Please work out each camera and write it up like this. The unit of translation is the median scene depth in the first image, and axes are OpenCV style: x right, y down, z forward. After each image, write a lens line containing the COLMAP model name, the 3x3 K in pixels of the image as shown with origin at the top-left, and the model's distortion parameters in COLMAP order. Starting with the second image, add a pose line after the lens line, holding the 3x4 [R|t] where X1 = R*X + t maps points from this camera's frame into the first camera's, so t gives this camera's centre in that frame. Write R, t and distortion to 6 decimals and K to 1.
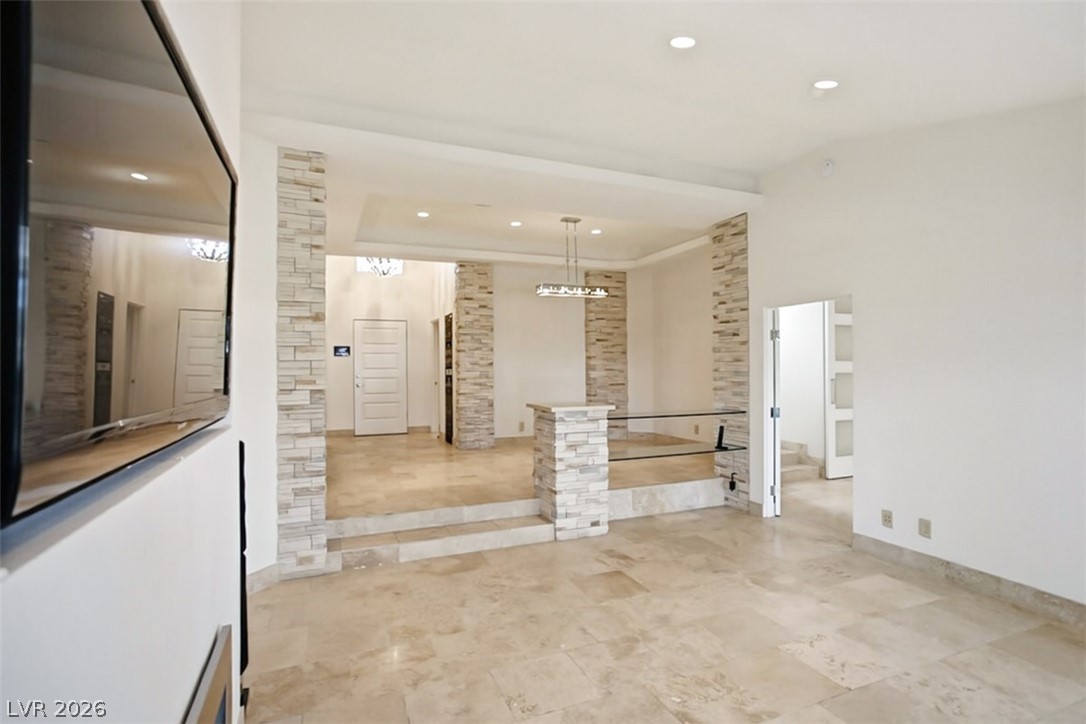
lens RADIAL K [[532.0, 0, 543.0], [0, 532.0, 362.0], [0, 0, 1]] dist [-0.042364, 0.034942]
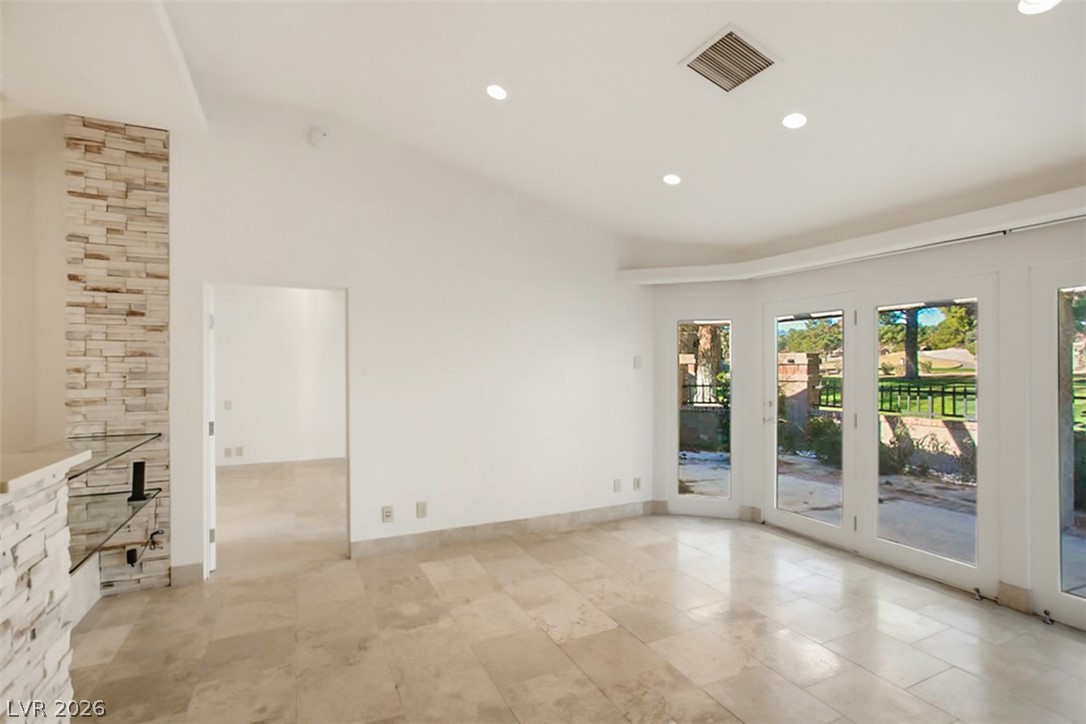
lens RADIAL K [[524.0, 0, 546.7], [0, 524.0, 365.8], [0, 0, 1]] dist [-0.042305, 0.028155]
pose [[-0.058143, 0.005600, 0.998293, -0.382191], [-0.008384, 0.999946, -0.006098, 0.013293], [-0.998273, -0.008724, -0.058093, 0.765113]]
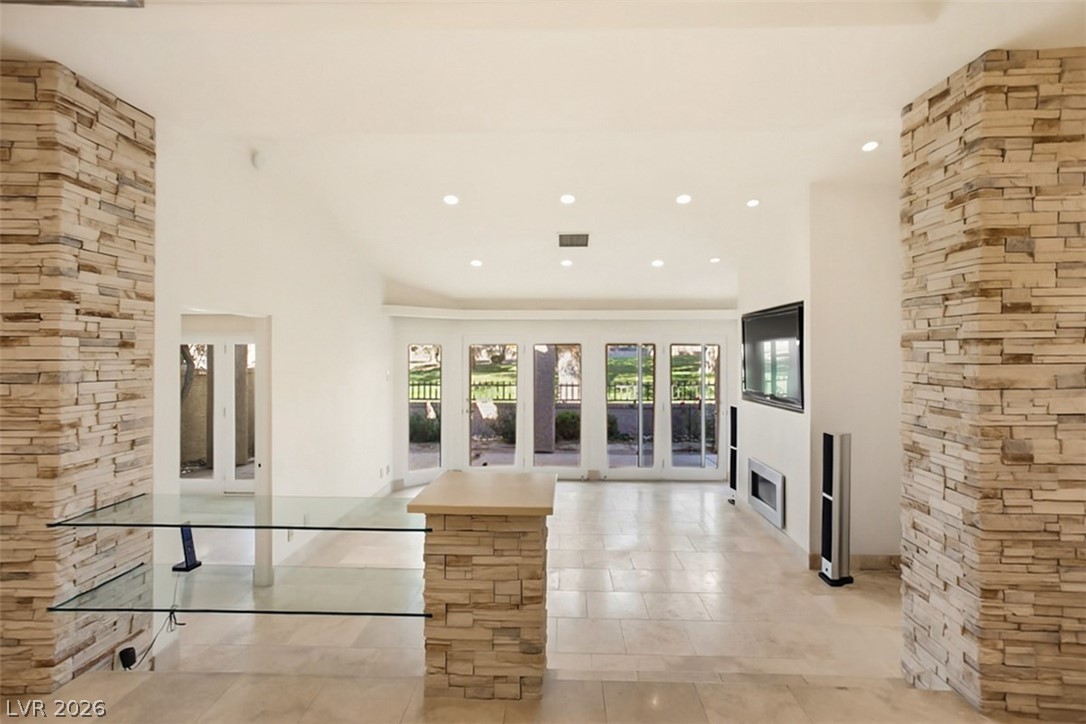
lens RADIAL K [[519.9, 0, 550.4], [0, 519.9, 353.8], [0, 0, 1]] dist [-0.019145, 0.021596]
pose [[-0.910701, 0.002105, 0.413061, -0.263622], [-0.004490, 0.999877, -0.014996, -0.053305], [-0.413042, -0.015511, -0.910580, 1.775585]]
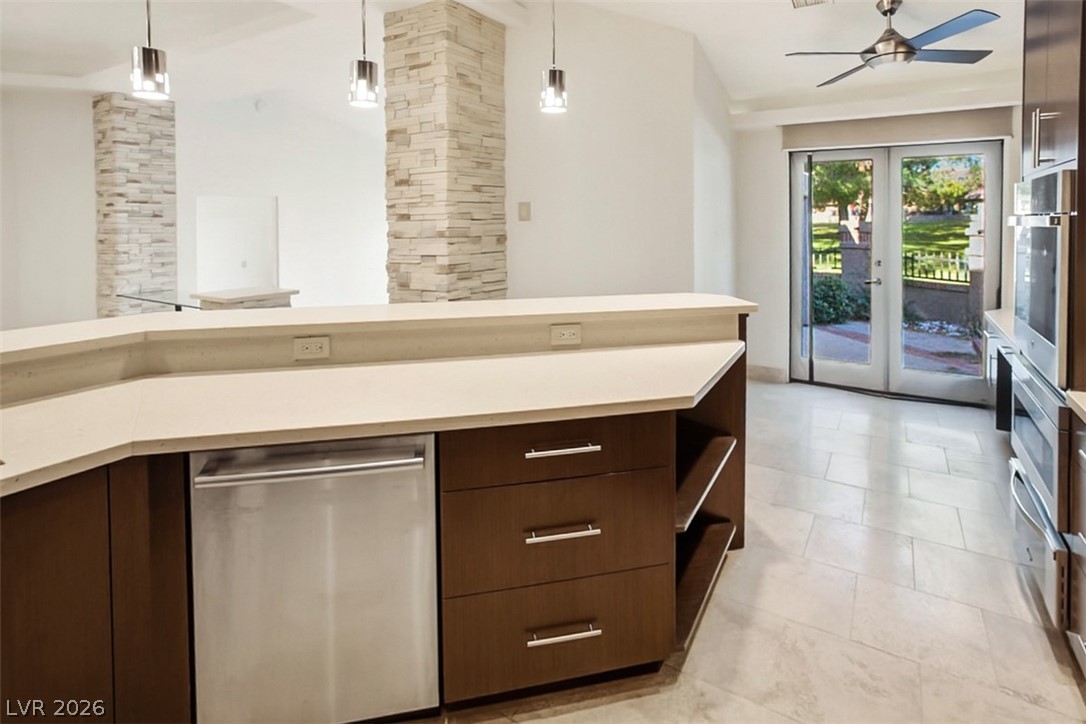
lens RADIAL K [[543.9, 0, 570.9], [0, 543.9, 230.9], [0, 0, 1]] dist [0.001253, 0.000599]
pose [[-0.596390, -0.005590, 0.802676, -1.311600], [-0.001232, 0.999981, 0.006049, -0.043118], [-0.802694, 0.002619, -0.596385, 1.374728]]
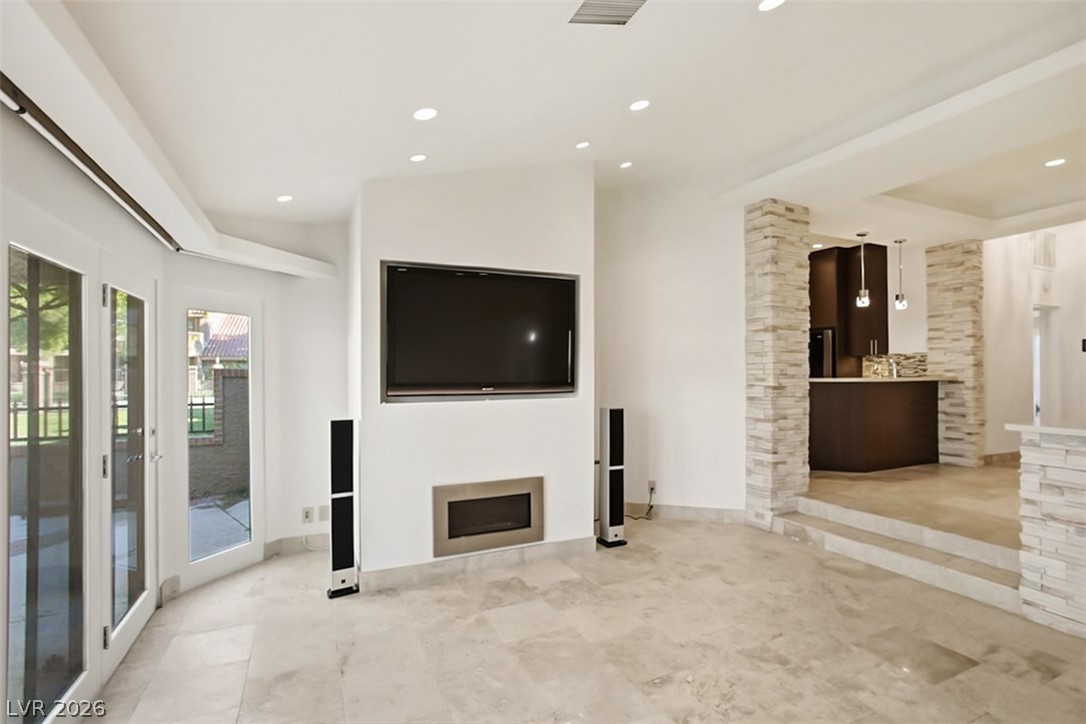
lens RADIAL K [[524.0, 0, 546.7], [0, 524.0, 365.8], [0, 0, 1]] dist [-0.042305, 0.028155]
pose [[0.036923, -0.004576, -0.999308, 0.780774], [0.015678, 0.999869, -0.003999, 0.000363], [0.999195, -0.015519, 0.036990, 0.405613]]
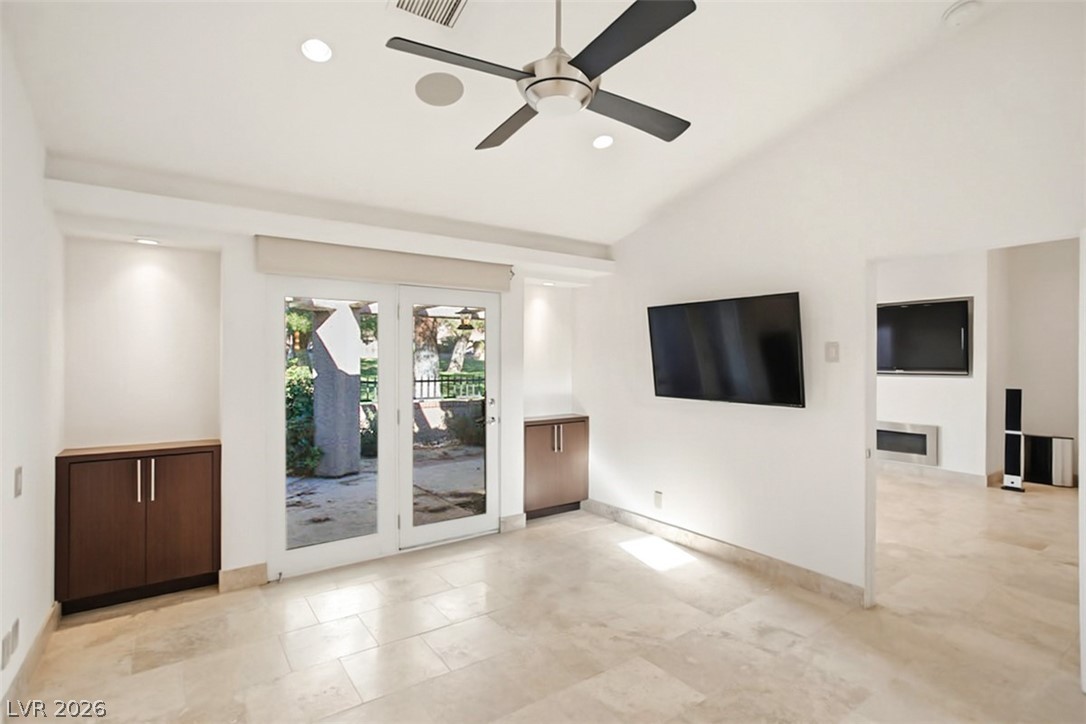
lens RADIAL K [[510.2, 0, 555.7], [0, 510.2, 361.7], [0, 0, 1]] dist [0.001312, 0.000580]
pose [[-0.973369, 0.004544, -0.229201, 1.294203], [0.006279, 0.999957, -0.006838, 0.013362], [0.229160, -0.008095, -0.973355, 1.735103]]
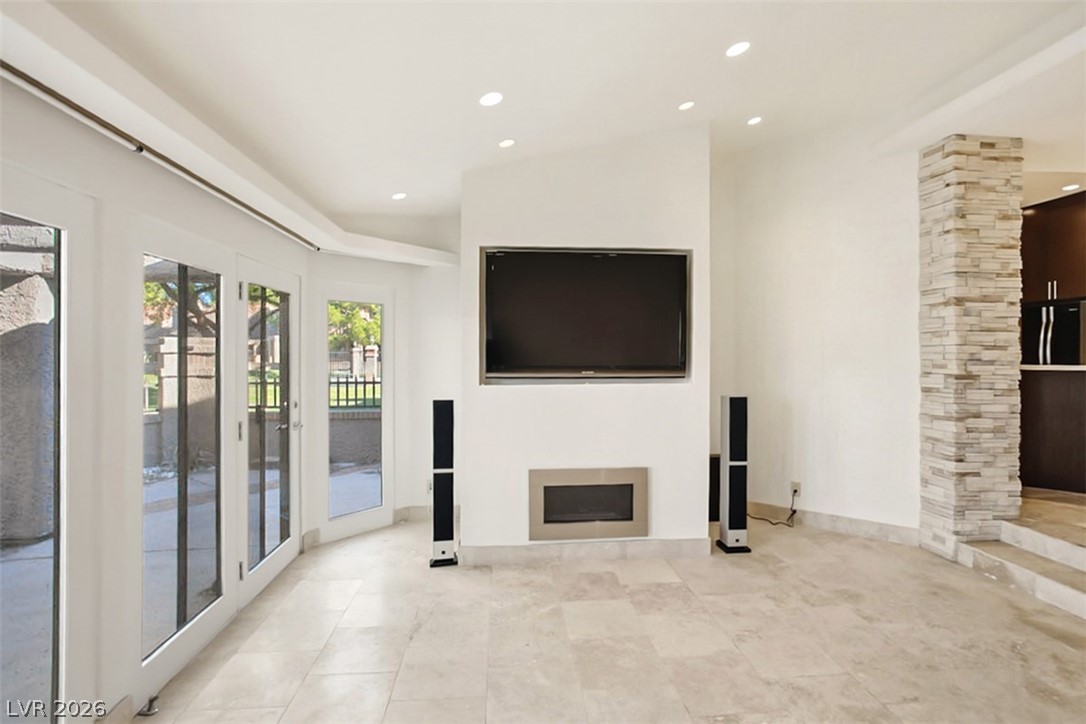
lens RADIAL K [[527.1, 0, 543.4], [0, 527.1, 349.0], [0, 0, 1]] dist [-0.035220, 0.028840]
pose [[-0.313498, -0.005214, -0.949574, 0.727275], [0.013486, 0.999860, -0.009943, 0.003605], [0.949493, -0.015923, -0.313384, 0.558567]]
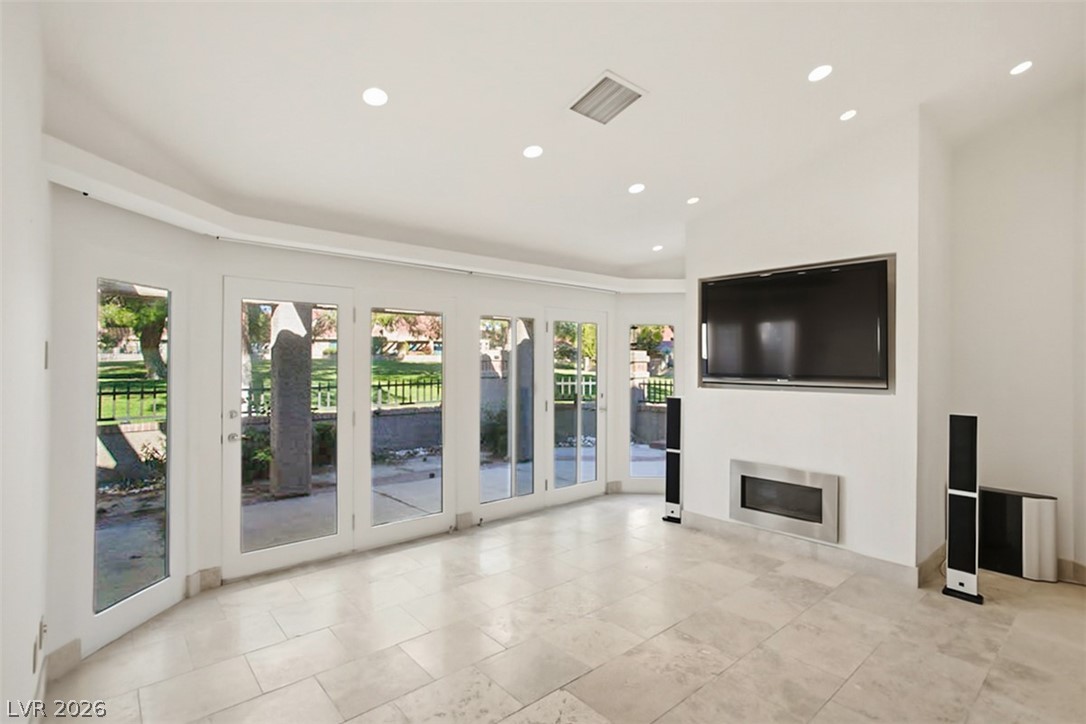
lens RADIAL K [[520.0, 0, 551.8], [0, 520.0, 362.1], [0, 0, 1]] dist [-0.001211, 0.008923]
pose [[-0.947428, -0.001375, -0.319965, 0.561256], [0.002543, 0.999927, -0.011828, 0.012674], [0.319958, -0.012020, -0.947355, 1.183151]]
